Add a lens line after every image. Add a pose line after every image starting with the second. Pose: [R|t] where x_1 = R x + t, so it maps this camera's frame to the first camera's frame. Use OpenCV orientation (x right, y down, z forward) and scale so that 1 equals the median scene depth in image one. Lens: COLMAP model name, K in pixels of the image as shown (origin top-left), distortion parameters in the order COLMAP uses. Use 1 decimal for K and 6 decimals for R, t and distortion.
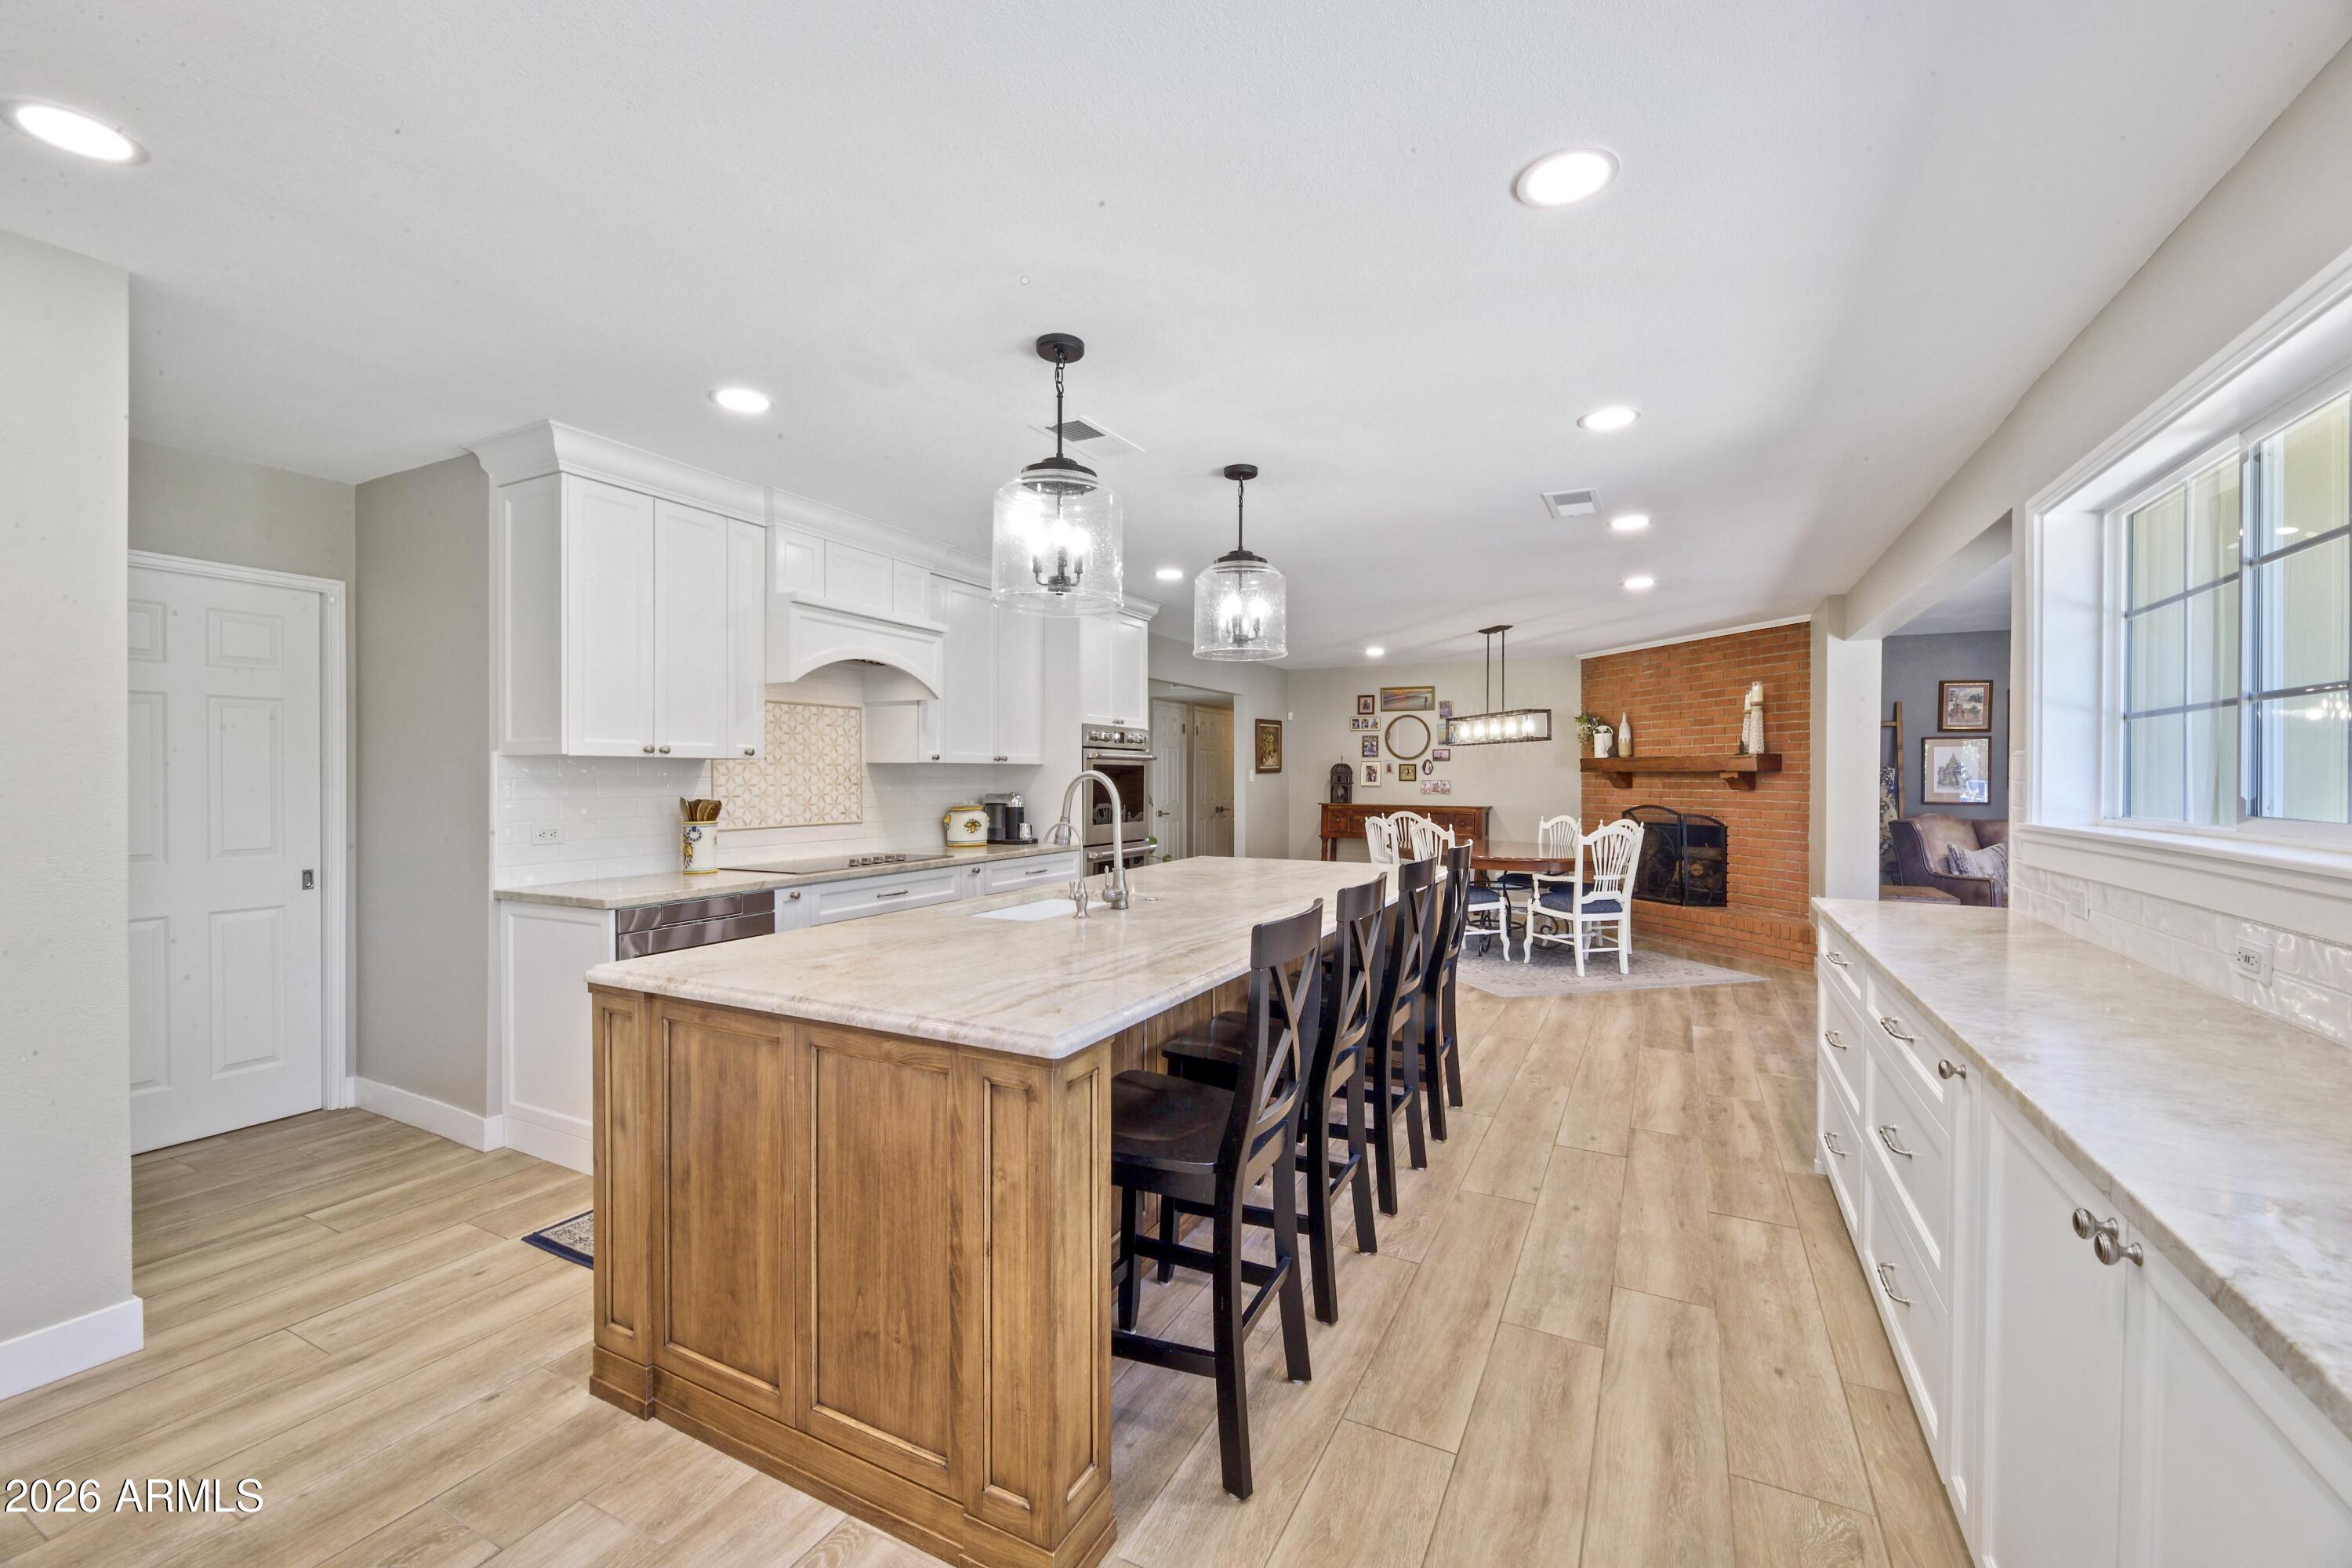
lens RADIAL K [[964.7, 0, 1183.2], [0, 964.7, 779.4], [0, 0, 1]] dist [-0.001659, -0.000161]
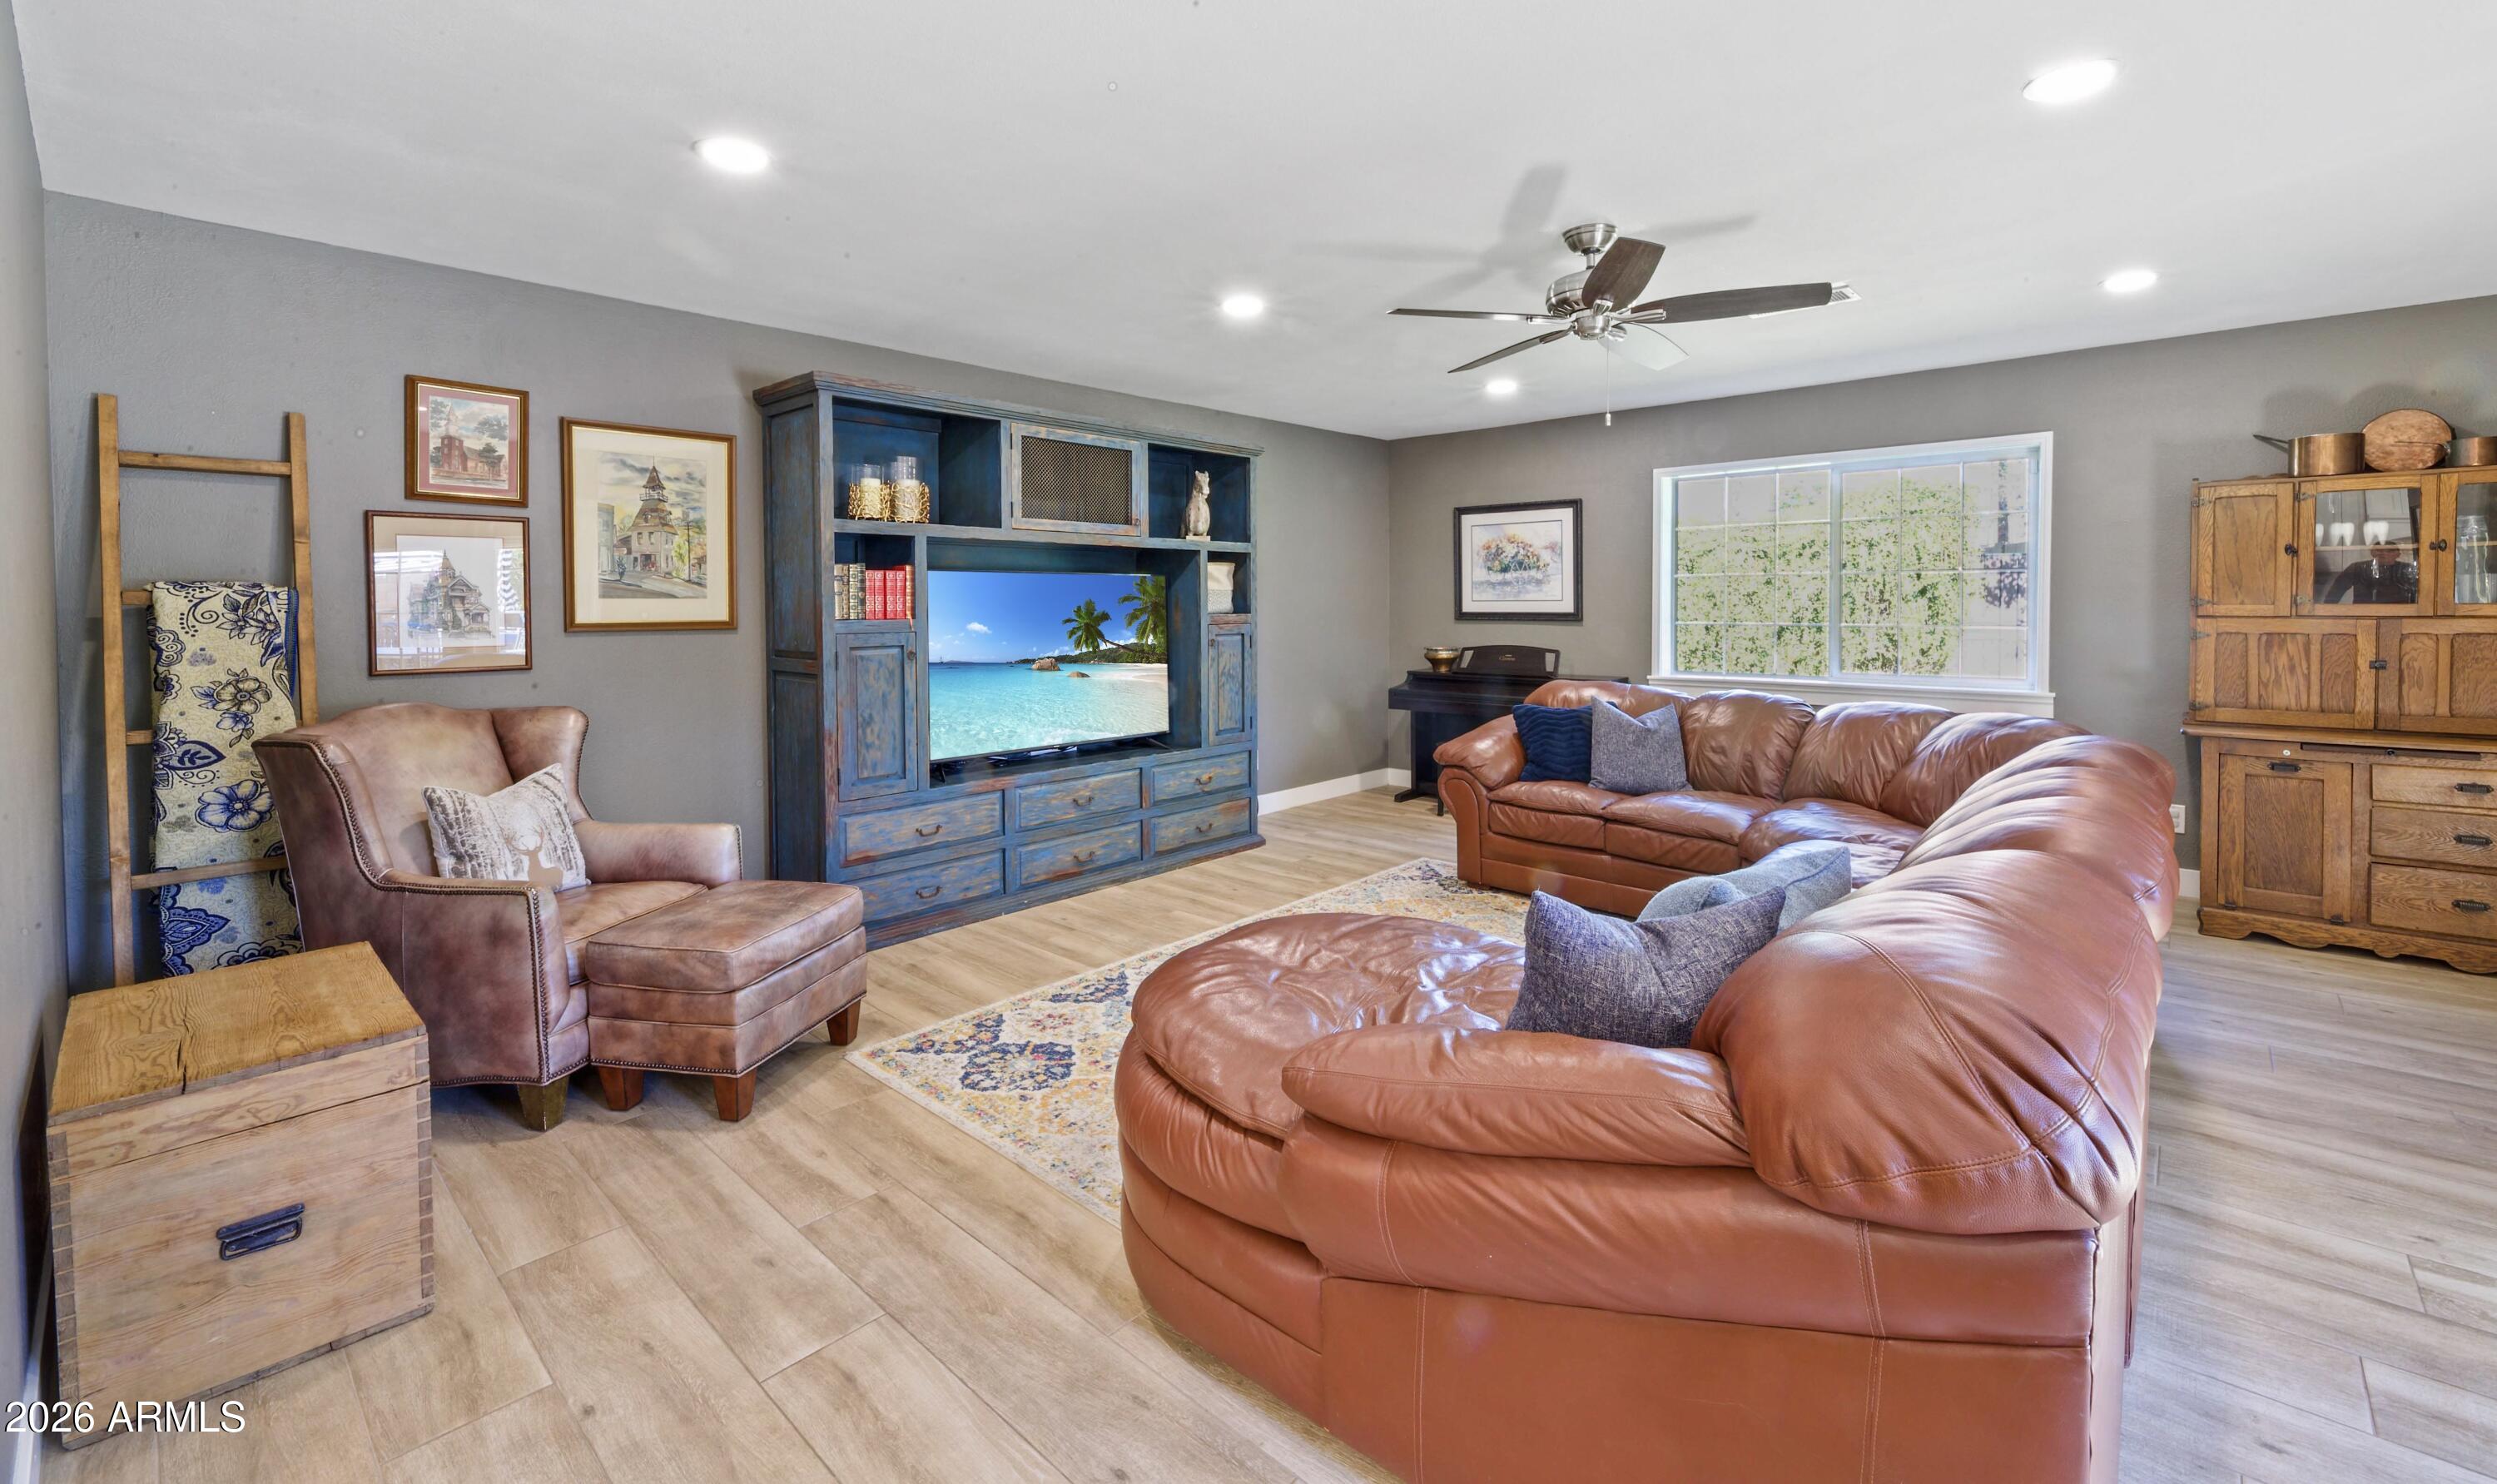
lens RADIAL K [[1031.7, 0, 1273.1], [0, 1031.7, 629.2], [0, 0, 1]] dist [-0.001142, -0.000305]
pose [[0.259735, -0.026985, 0.965303, 0.727114], [0.010524, 0.999629, 0.025113, -0.002052], [-0.965623, 0.003636, 0.259923, 0.847820]]
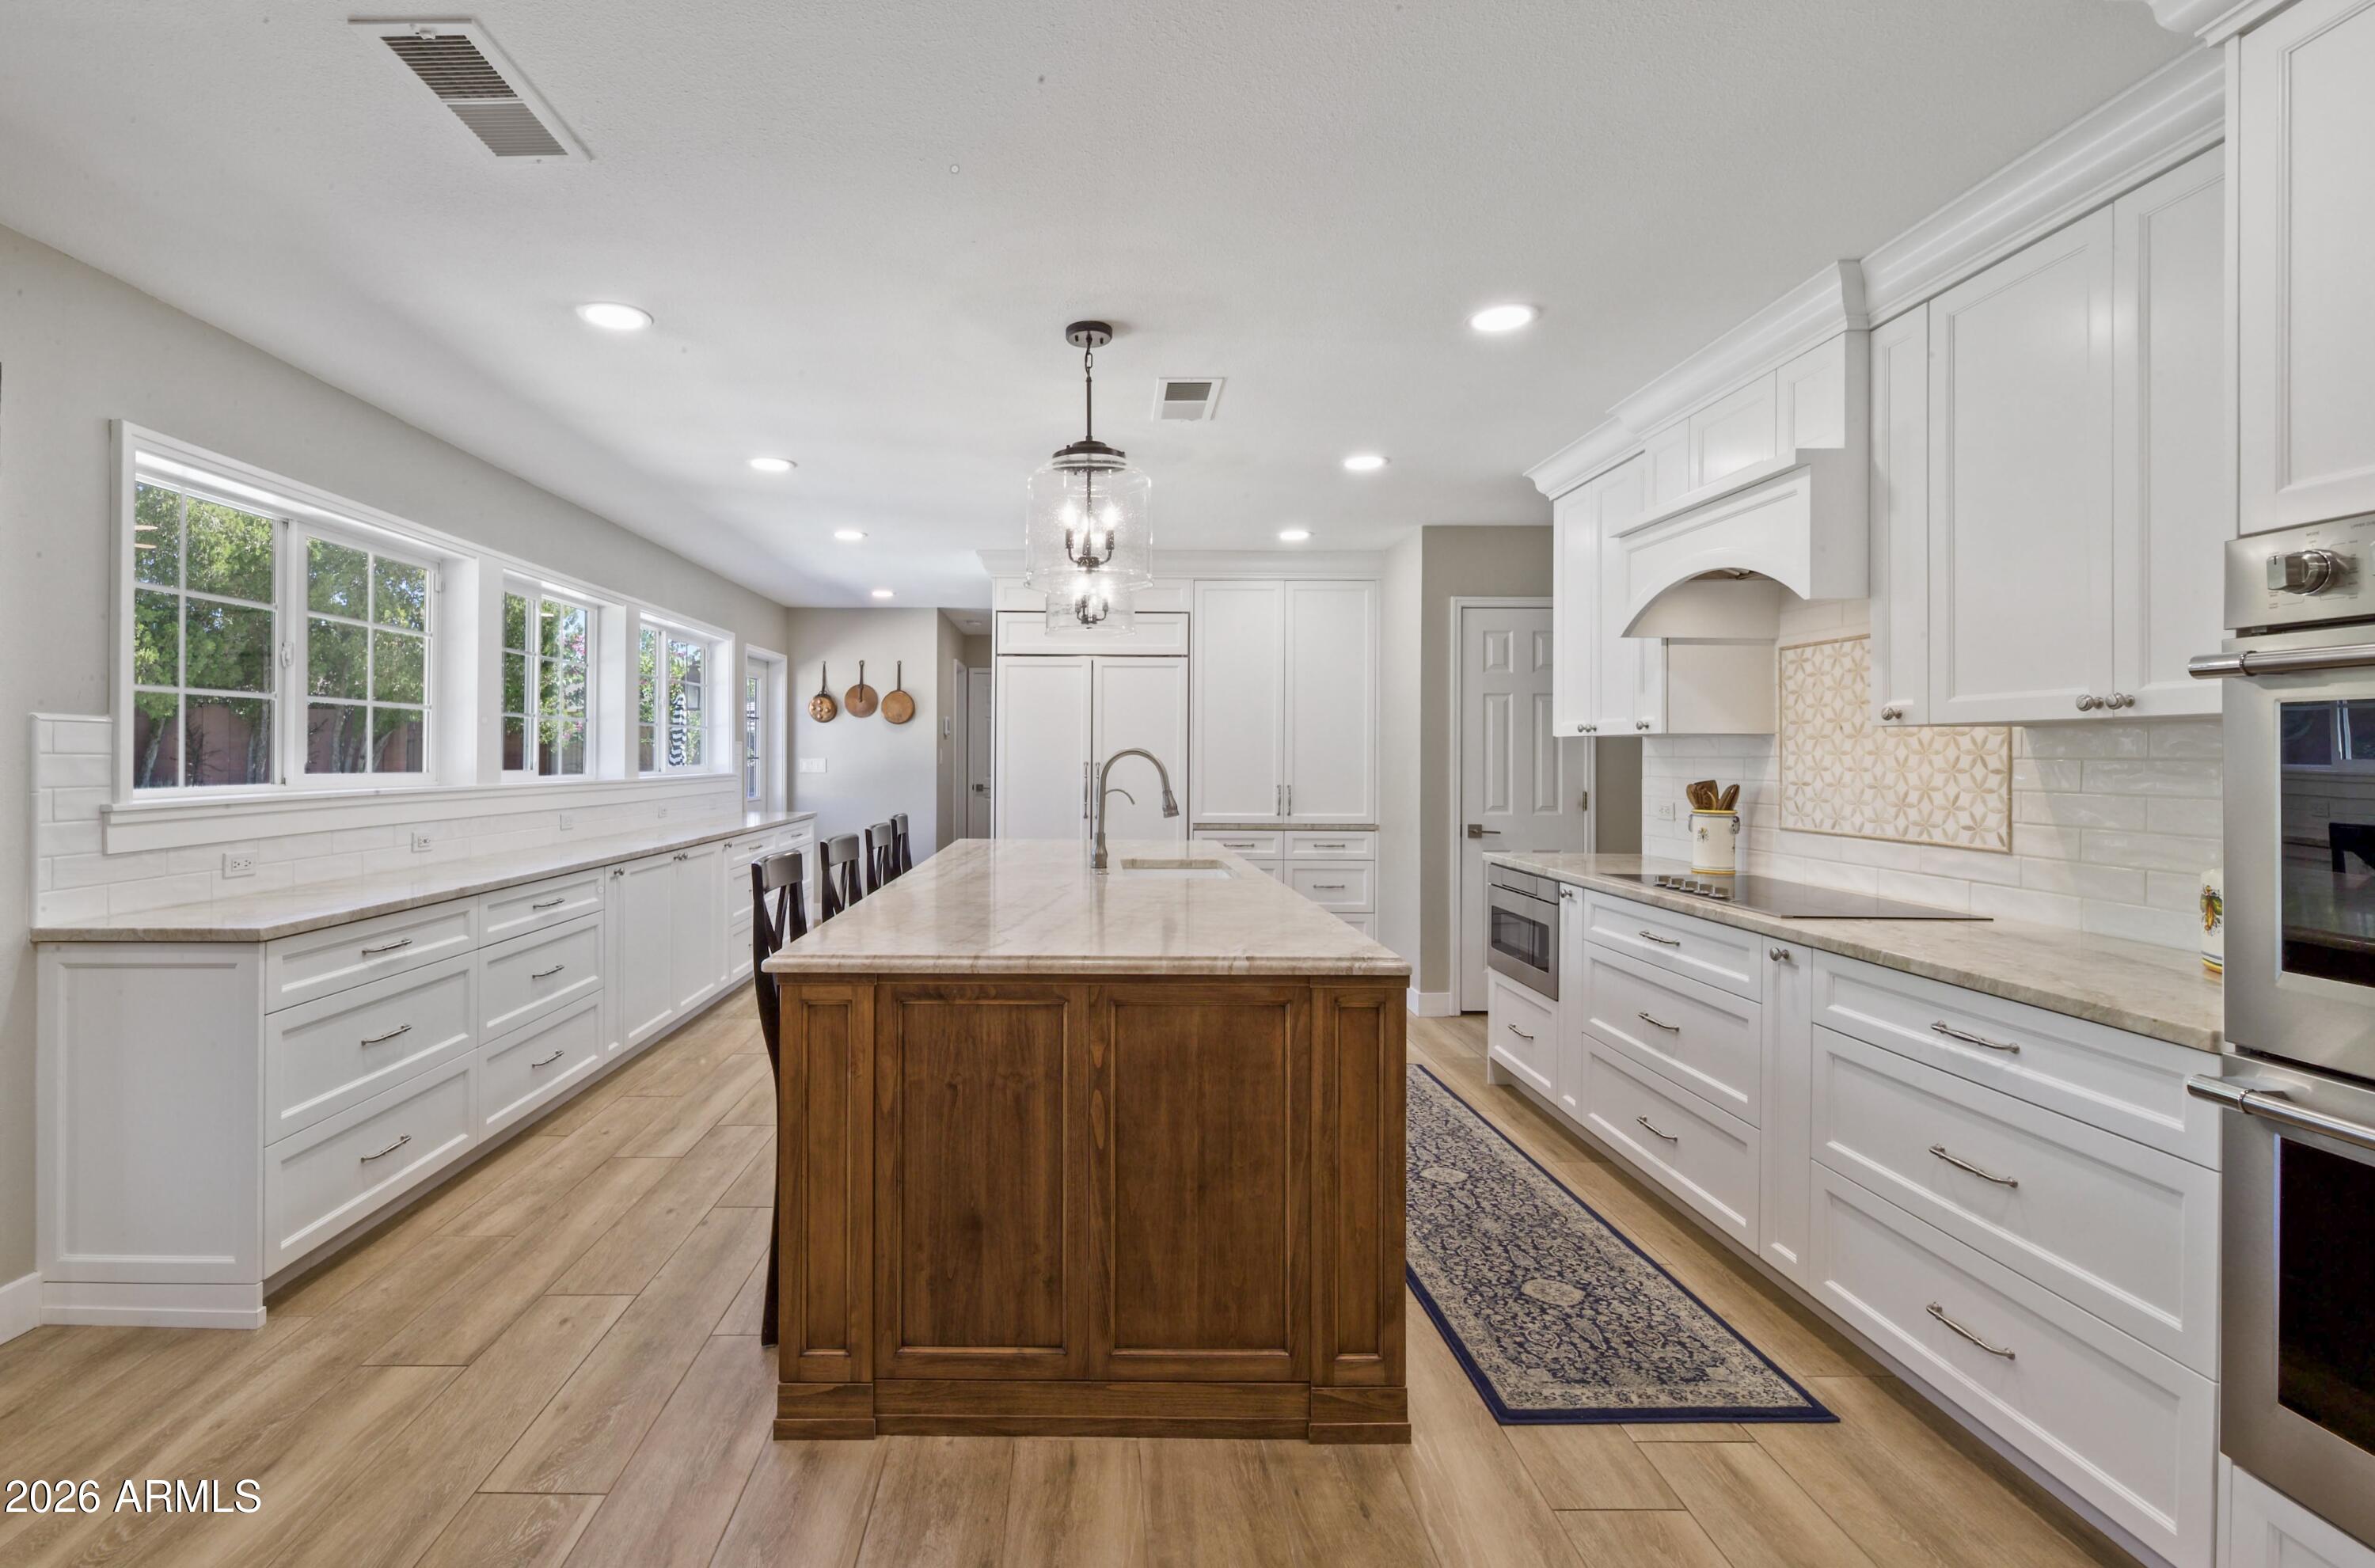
lens RADIAL K [[1067.7, 0, 1079.7], [0, 1067.7, 747.4], [0, 0, 1]] dist [-0.002191, 0.000379]
pose [[-0.893105, -0.006402, -0.449803, 0.315500], [-0.005484, 0.999979, -0.003344, -0.003071], [0.449815, -0.000520, -0.893122, 1.274548]]
